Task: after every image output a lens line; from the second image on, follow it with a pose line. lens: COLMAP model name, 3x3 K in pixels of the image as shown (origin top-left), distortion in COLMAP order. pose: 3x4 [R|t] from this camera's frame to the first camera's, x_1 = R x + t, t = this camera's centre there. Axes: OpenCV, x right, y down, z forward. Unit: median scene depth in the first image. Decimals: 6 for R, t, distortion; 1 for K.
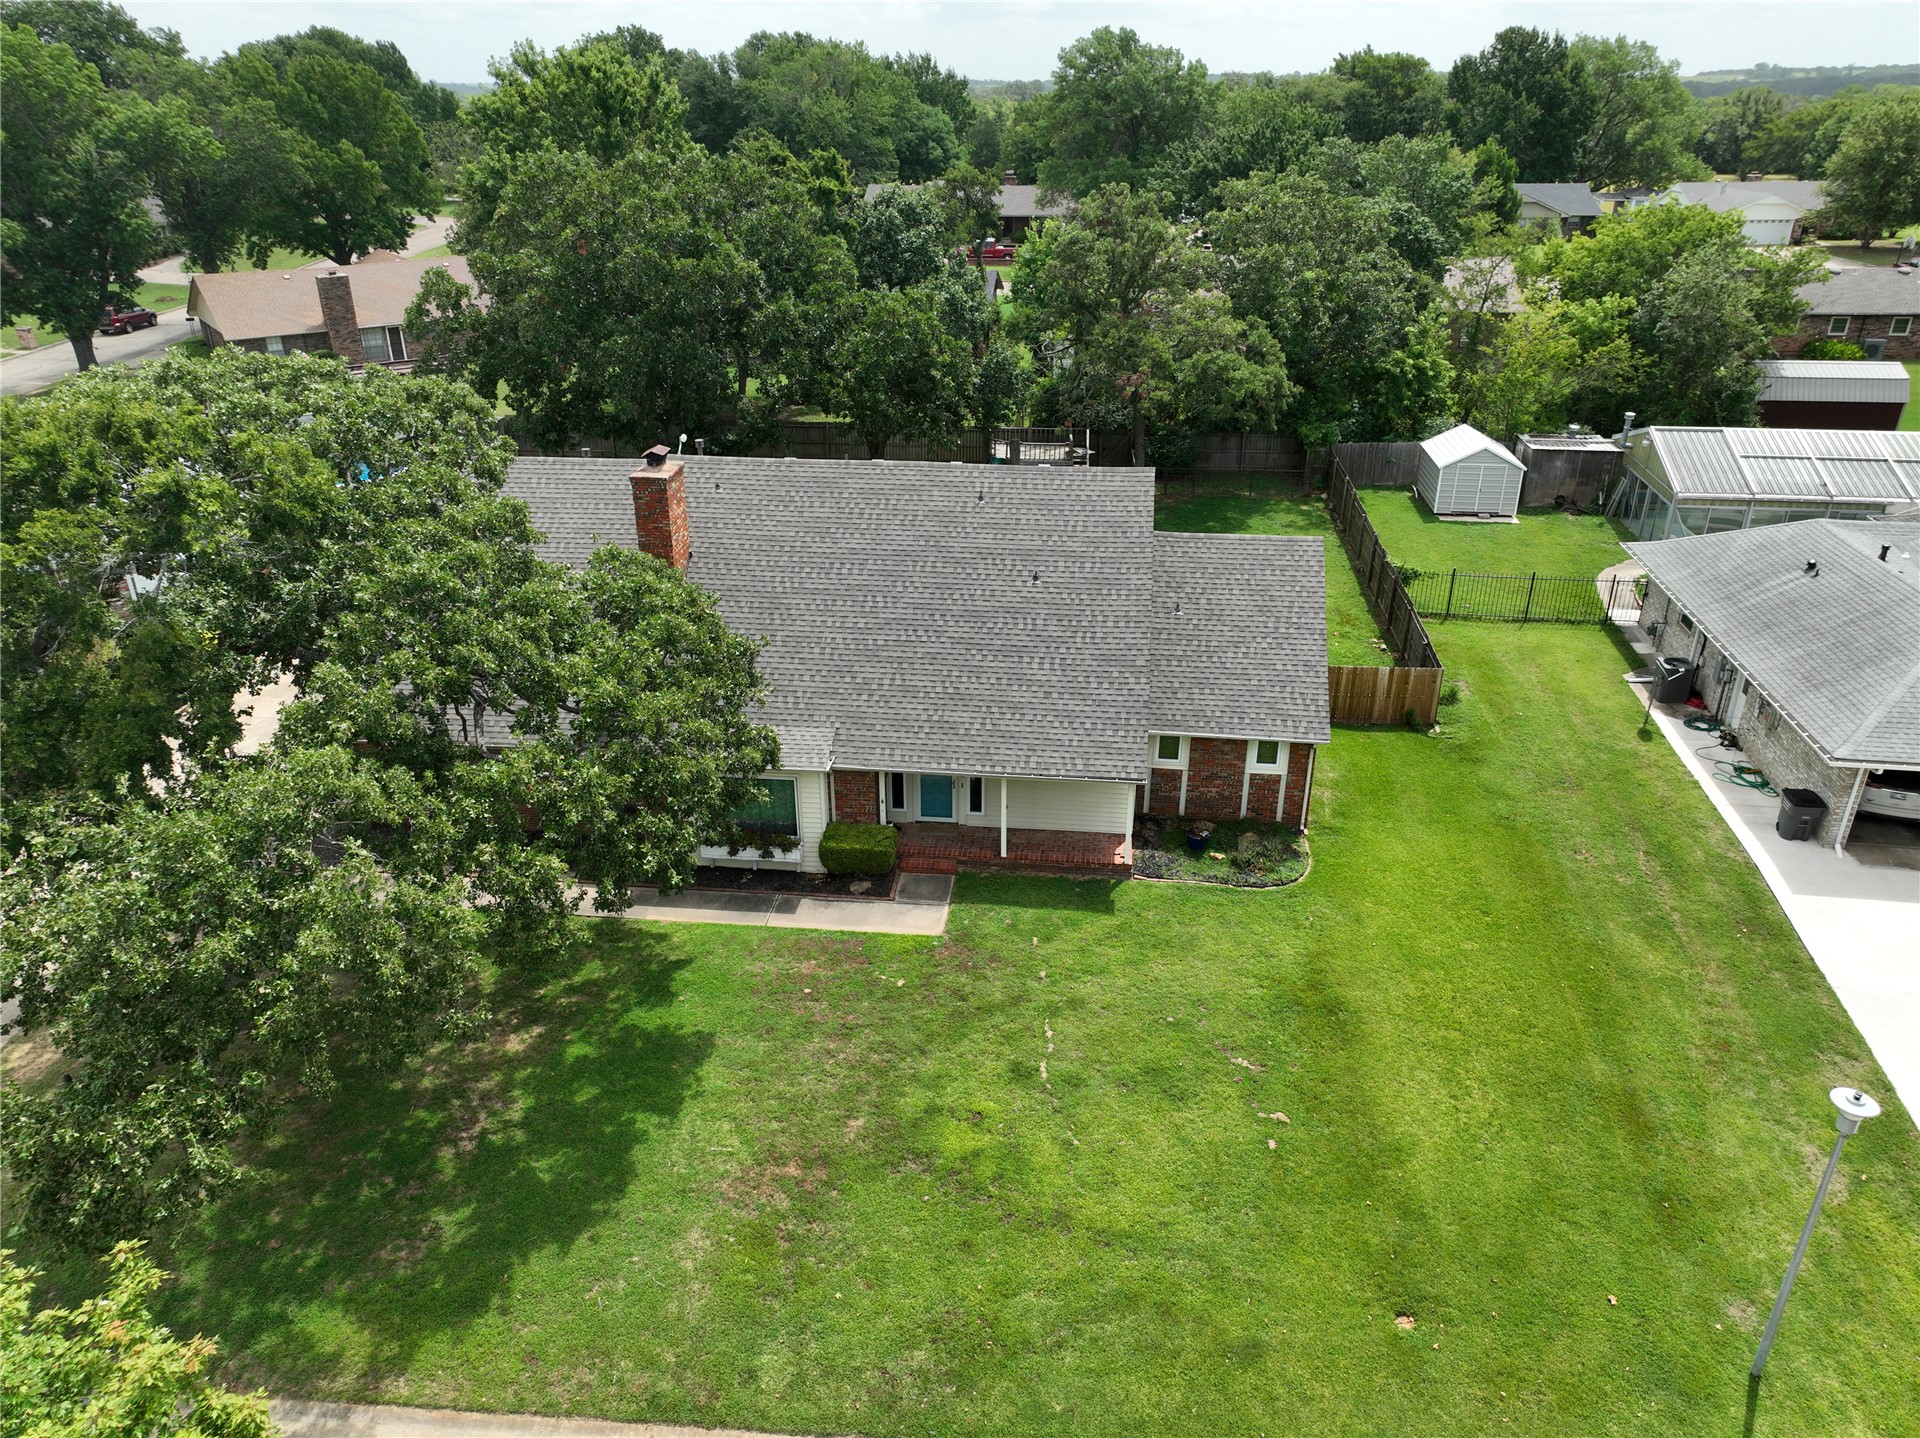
lens RADIAL K [[1345.9, 0, 962.8], [0, 1345.9, 717.5], [0, 0, 1]] dist [-0.002717, 0.020565]
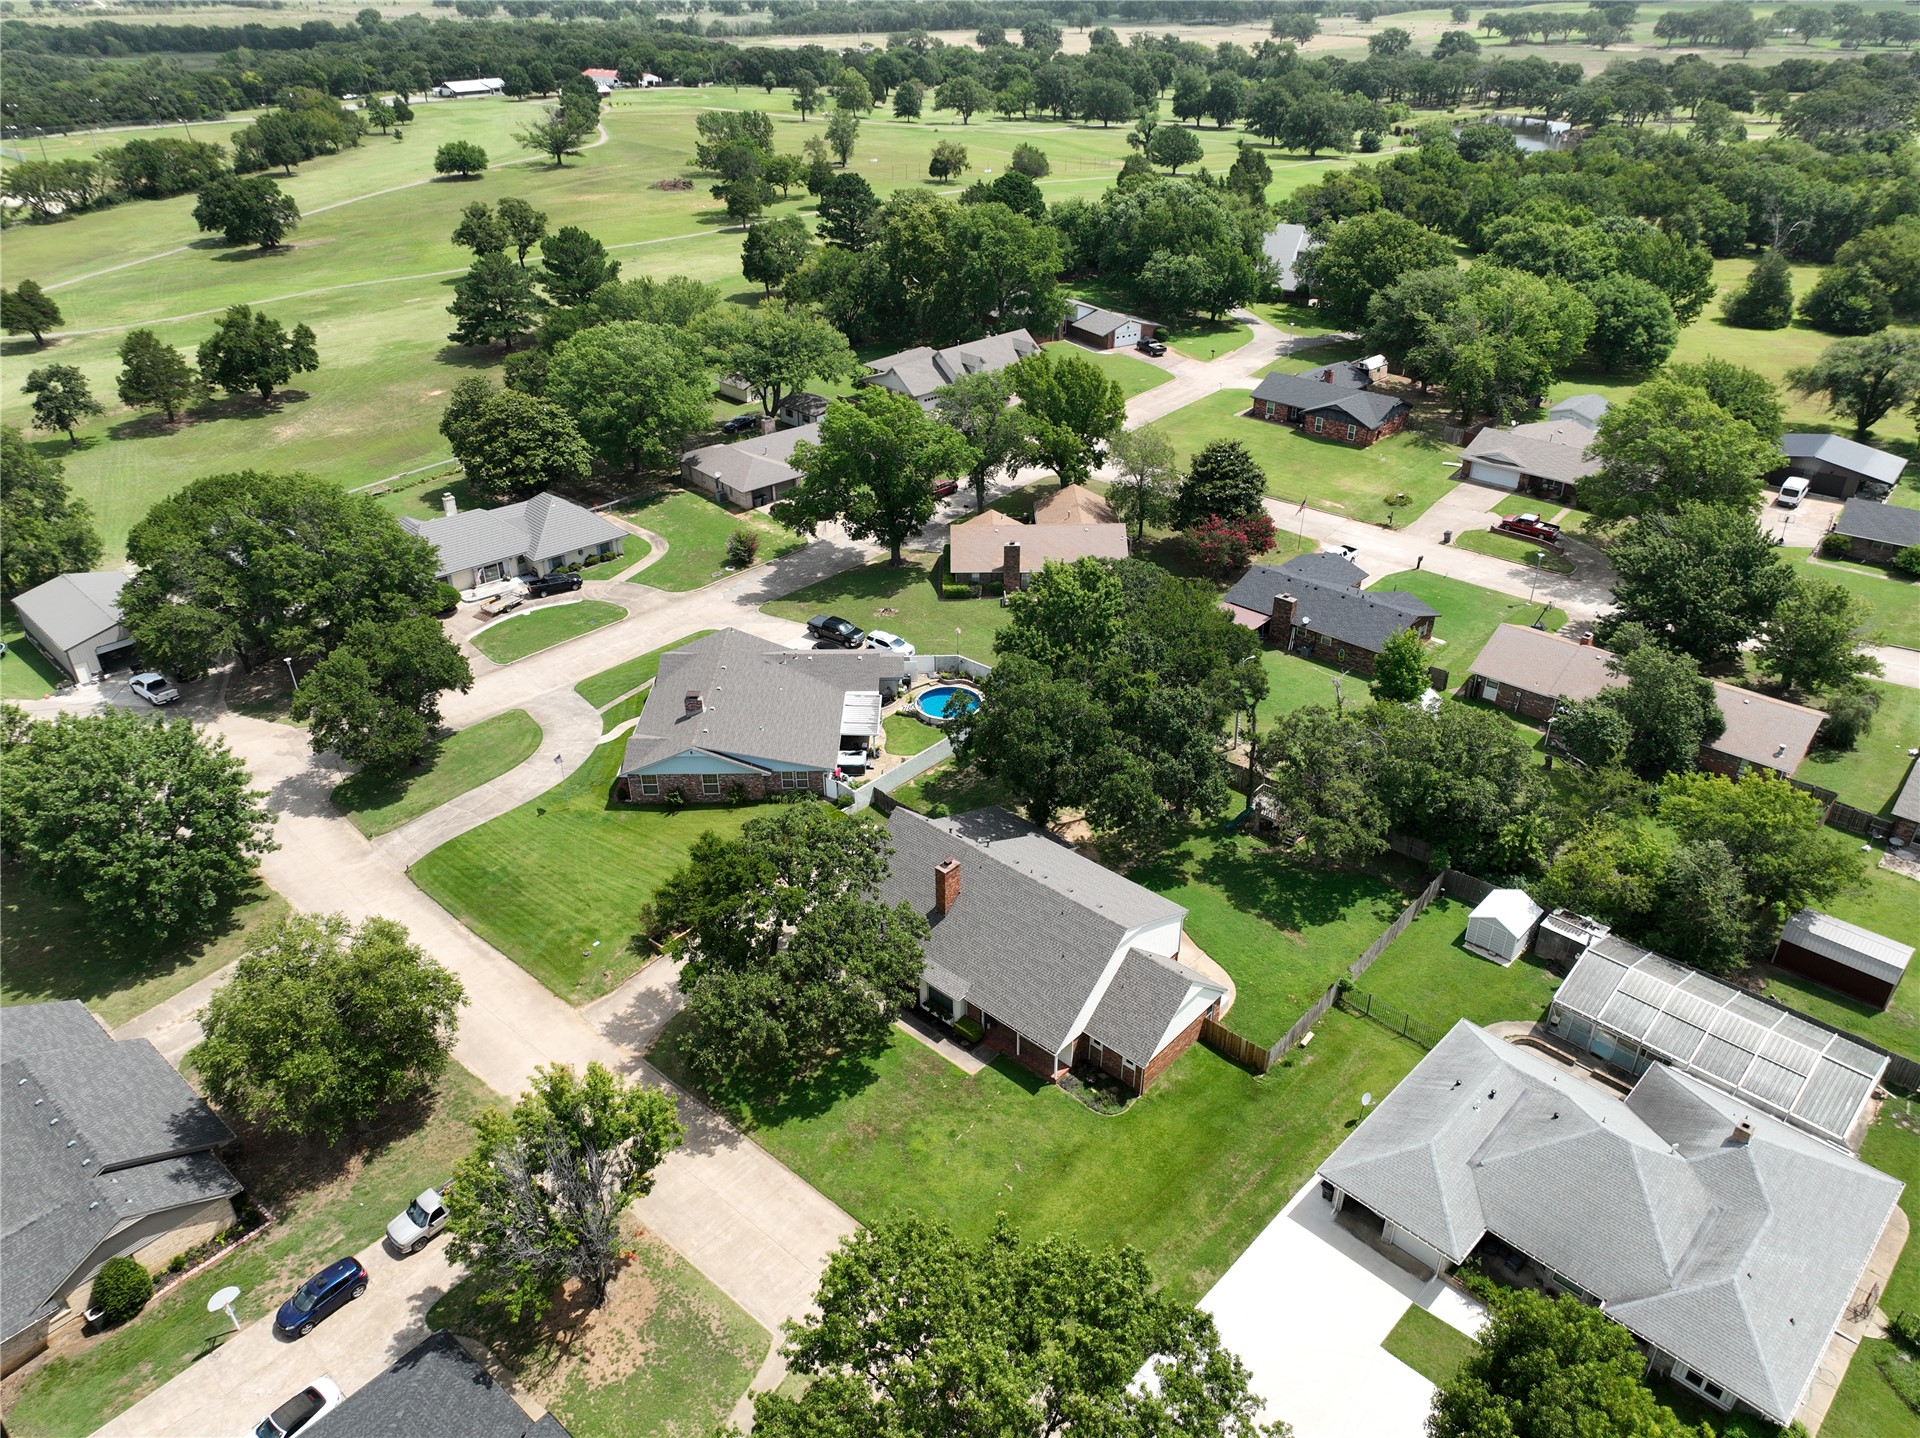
lens RADIAL K [[1345.9, 0, 962.8], [0, 1345.9, 714.3], [0, 0, 1]] dist [-0.002717, 0.020565]
pose [[0.803912, 0.295574, -0.516103, 1.104065], [-0.252038, 0.955302, 0.154516, -0.907781], [0.538705, 0.005860, 0.842474, -1.249110]]
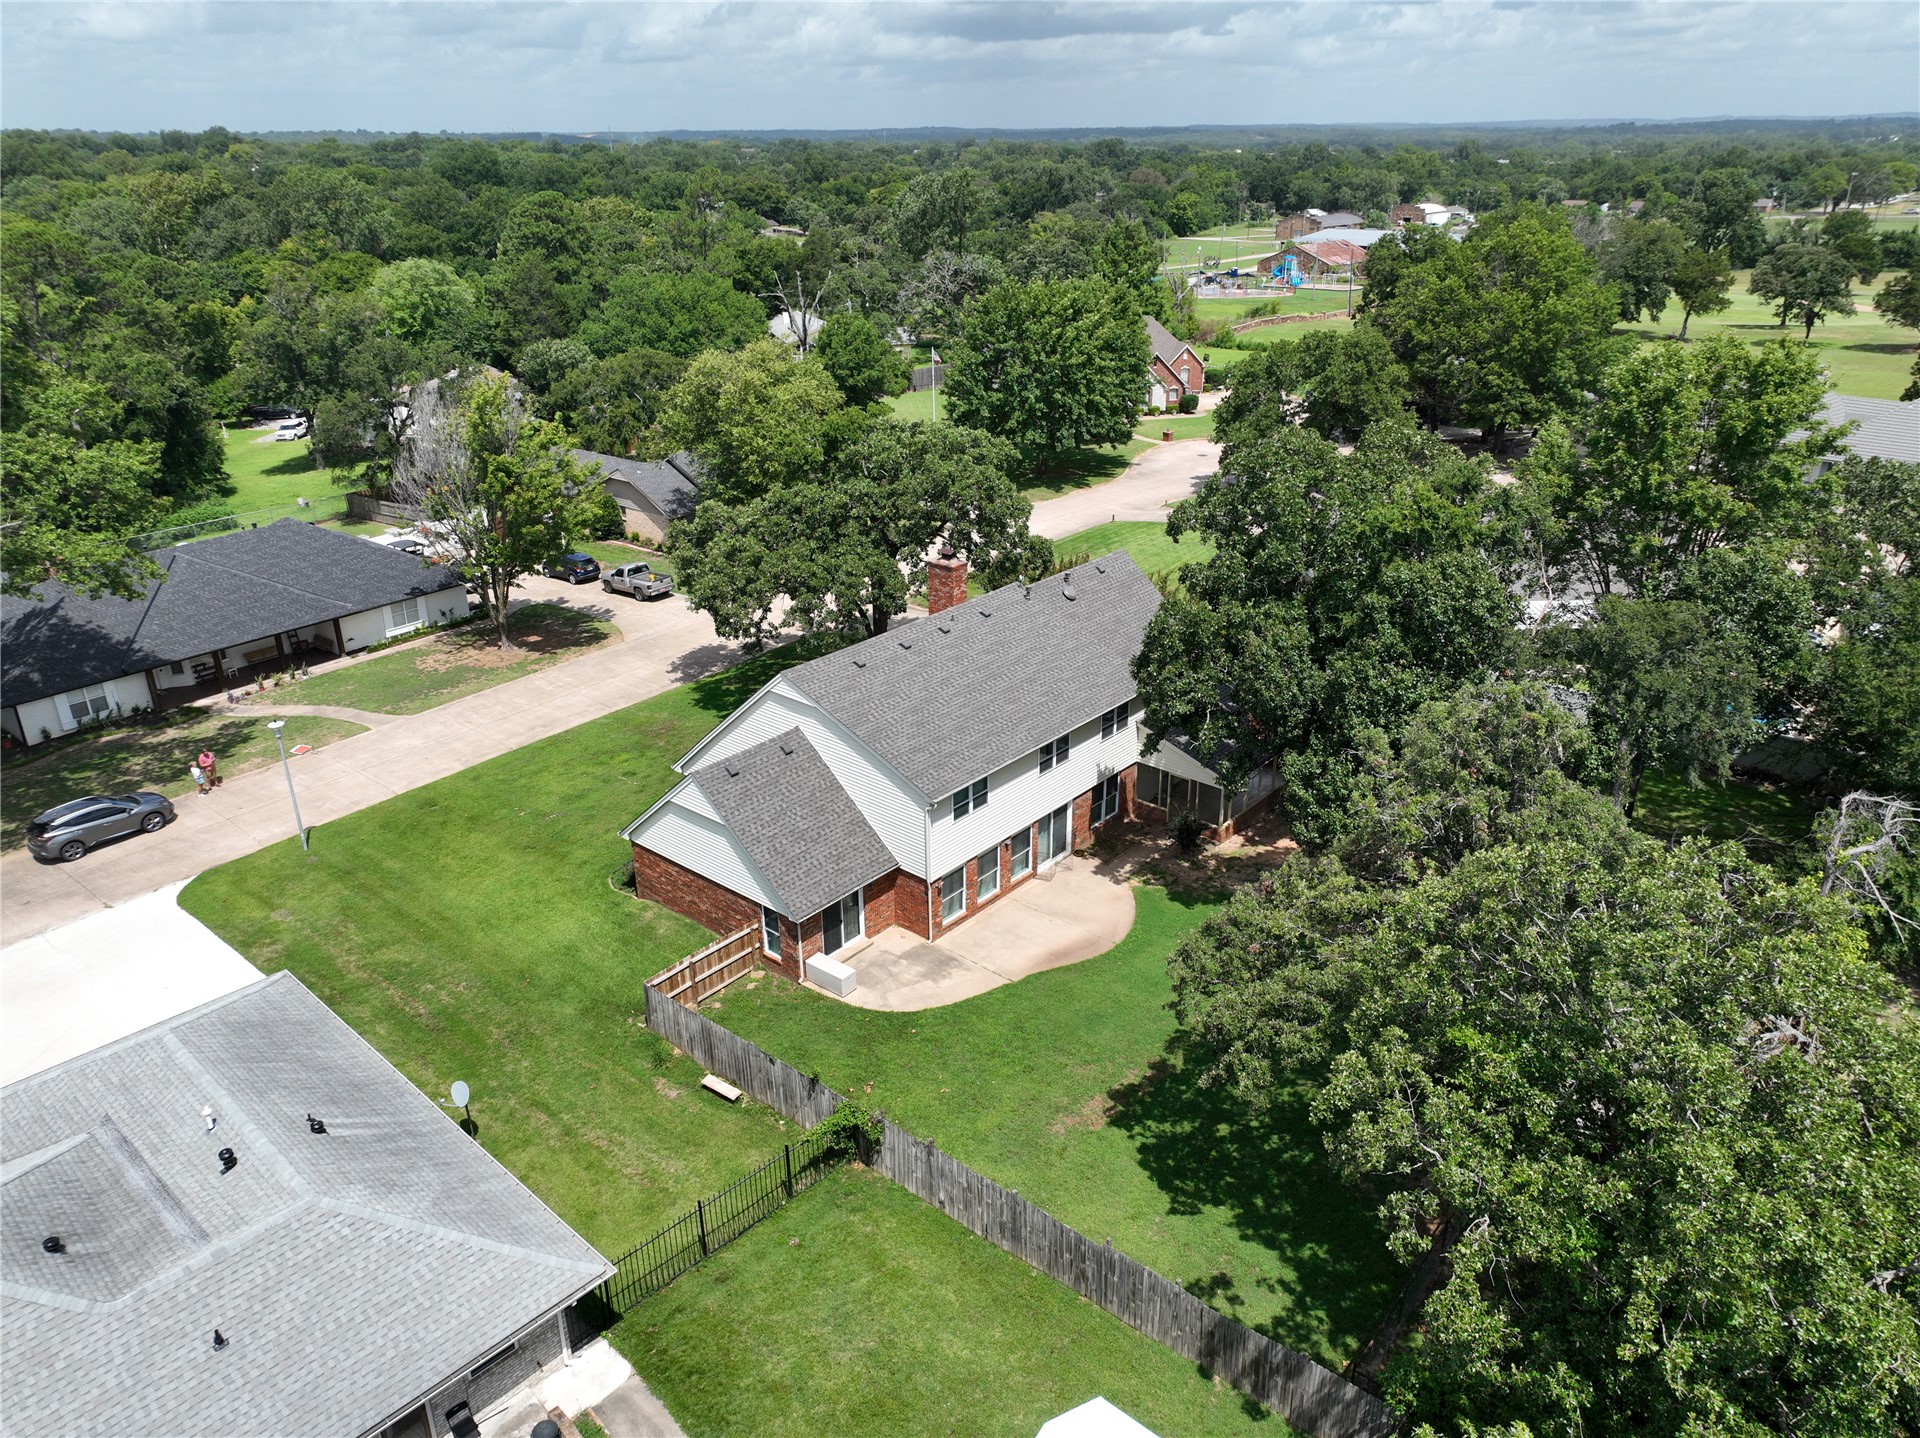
lens RADIAL K [[1345.9, 0, 966.6], [0, 1345.9, 722.2], [0, 0, 1]] dist [-0.002717, 0.020565]
pose [[-0.567014, 0.336667, -0.751765, 1.130448], [-0.343642, 0.732758, 0.587346, -1.065366], [0.748602, 0.591371, -0.299791, 1.687759]]
